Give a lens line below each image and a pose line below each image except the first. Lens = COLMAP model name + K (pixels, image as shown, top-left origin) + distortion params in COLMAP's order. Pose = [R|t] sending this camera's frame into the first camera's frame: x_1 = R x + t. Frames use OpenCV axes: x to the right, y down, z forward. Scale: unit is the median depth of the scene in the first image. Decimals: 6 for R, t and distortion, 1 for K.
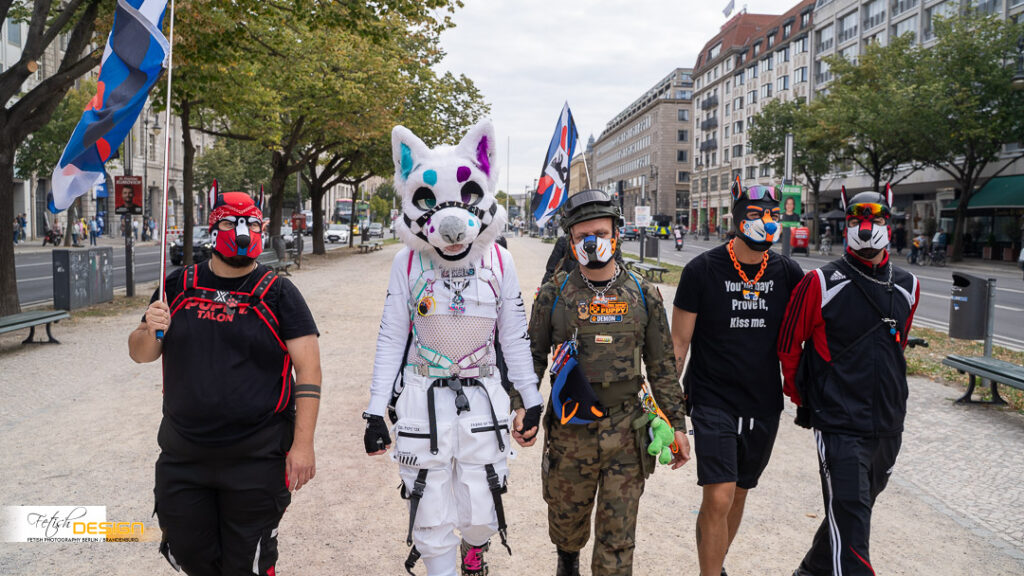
lens RADIAL K [[784.4, 0, 513.2], [0, 784.4, 270.8], [0, 0, 1]] dist [-0.100322, 0.008997]
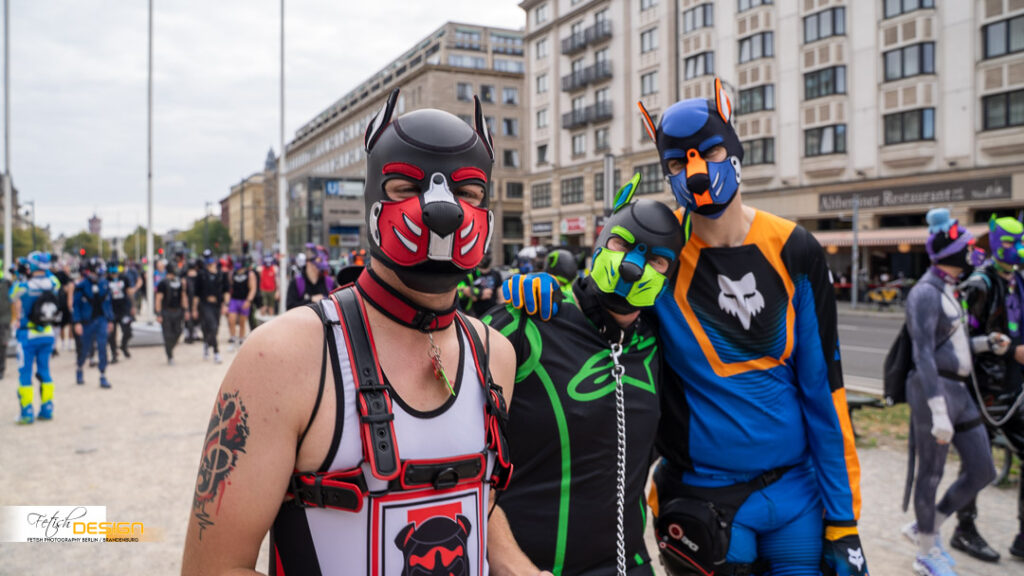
lens RADIAL K [[822.5, 0, 512.0], [0, 822.5, 288.0], [0, 0, 1]] dist [-0.122248, 0.116343]
pose [[0.912252, -0.033099, 0.408291, -0.065273], [0.045341, 0.998764, -0.020341, -0.073283], [-0.407113, 0.037068, 0.912625, 1.108585]]
